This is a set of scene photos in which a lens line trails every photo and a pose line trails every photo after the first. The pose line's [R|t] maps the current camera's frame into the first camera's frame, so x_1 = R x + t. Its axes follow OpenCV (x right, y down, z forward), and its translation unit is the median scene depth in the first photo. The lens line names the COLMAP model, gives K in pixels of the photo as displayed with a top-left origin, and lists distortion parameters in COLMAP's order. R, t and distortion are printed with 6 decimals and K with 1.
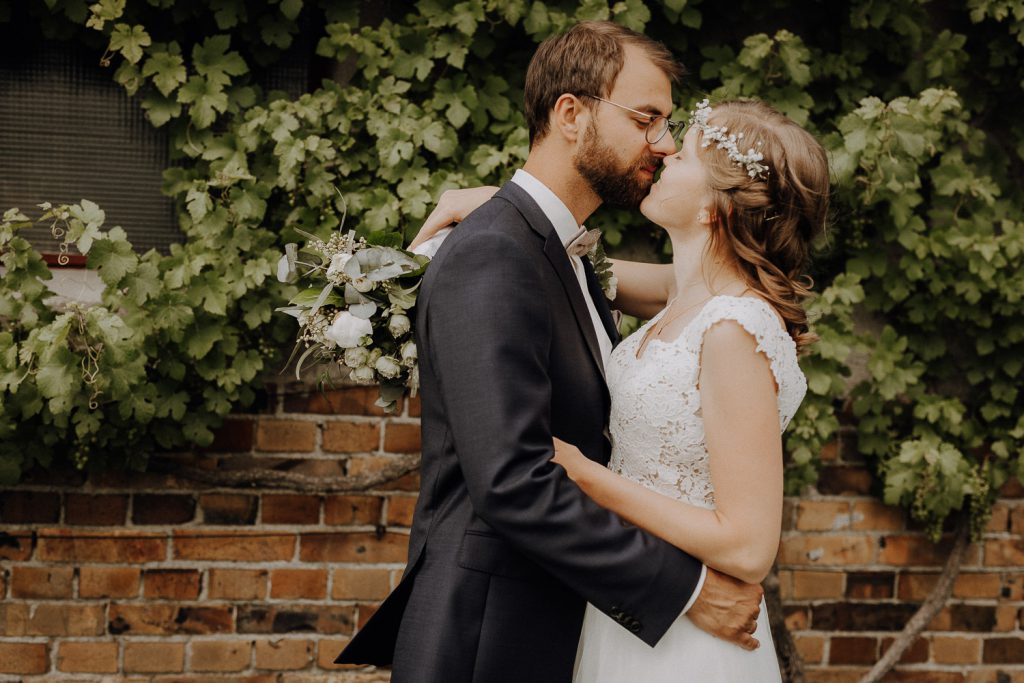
lens RADIAL K [[1532.4, 0, 493.8], [0, 1532.4, 375.3], [0, 0, 1]] dist [-0.007474, -0.013035]
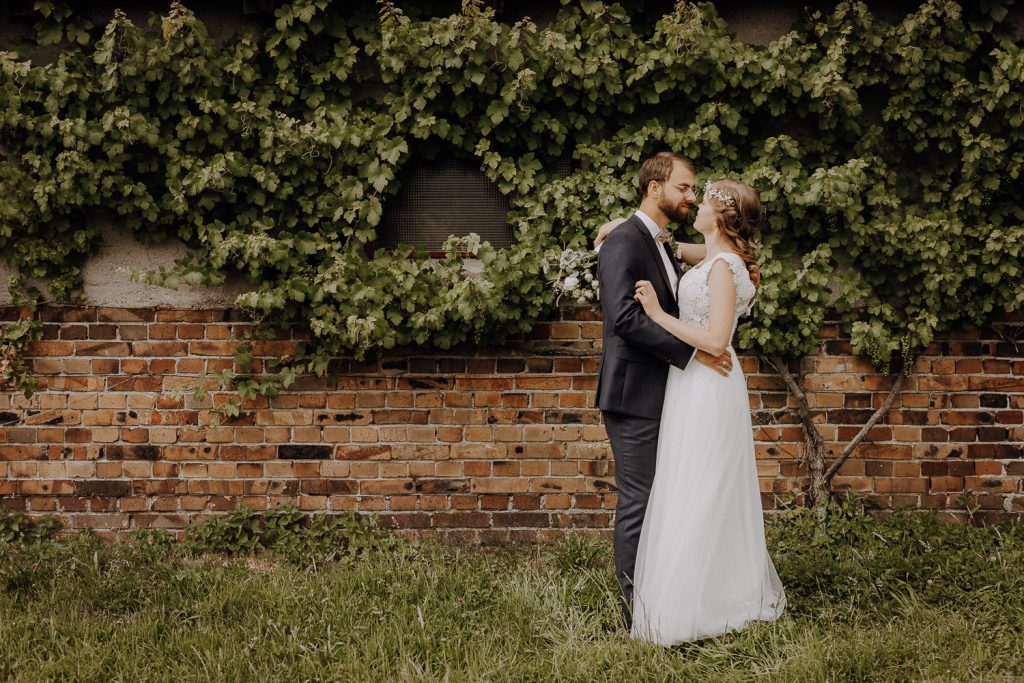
lens RADIAL K [[1357.1, 0, 512.0], [0, 1357.1, 341.5], [0, 0, 1]] dist [-0.024735, -0.028922]
pose [[0.983268, -0.035168, -0.178739, 0.138589], [0.031503, 0.999232, -0.023305, 0.099736], [0.179422, 0.017284, 0.983620, -0.935843]]
